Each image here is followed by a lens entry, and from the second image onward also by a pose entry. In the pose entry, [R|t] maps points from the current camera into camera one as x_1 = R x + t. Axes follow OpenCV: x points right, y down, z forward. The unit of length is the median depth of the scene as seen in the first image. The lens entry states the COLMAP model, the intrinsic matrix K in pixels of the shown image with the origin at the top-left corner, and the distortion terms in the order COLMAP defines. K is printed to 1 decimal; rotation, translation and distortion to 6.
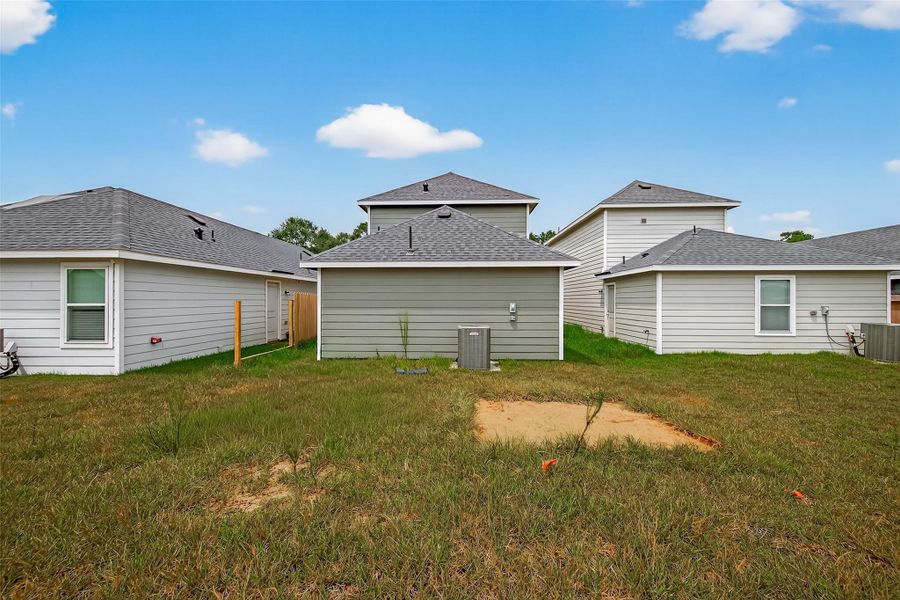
lens RADIAL K [[351.9, 0, 447.8], [0, 351.9, 298.7], [0, 0, 1]] dist [0.002880, -0.002092]
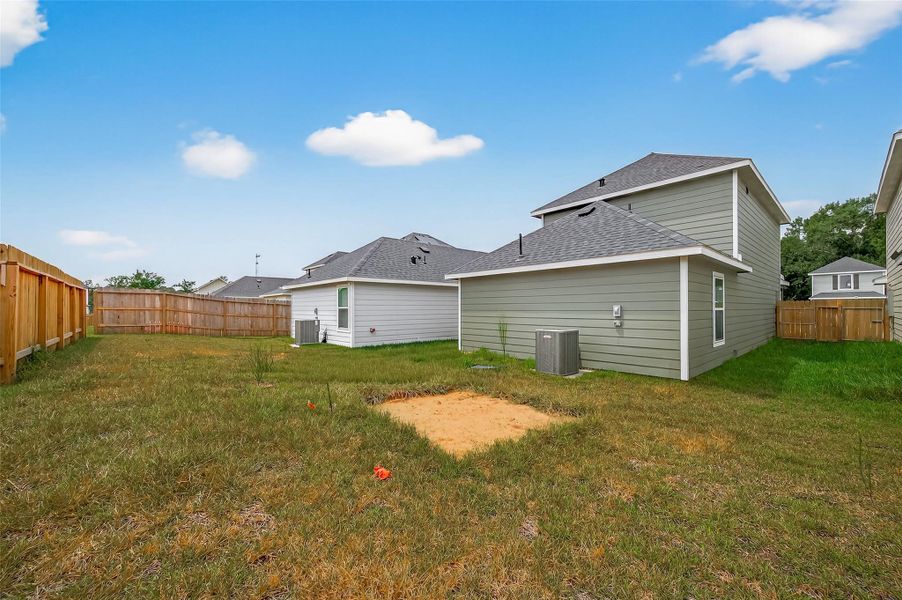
lens RADIAL K [[352.7, 0, 445.3], [0, 352.7, 303.6], [0, 0, 1]] dist [0.002880, -0.002092]
pose [[0.686016, -0.012732, -0.727475, 0.551805], [0.006423, 0.999914, -0.011444, 0.016602], [0.727558, 0.003178, 0.686039, 0.120069]]
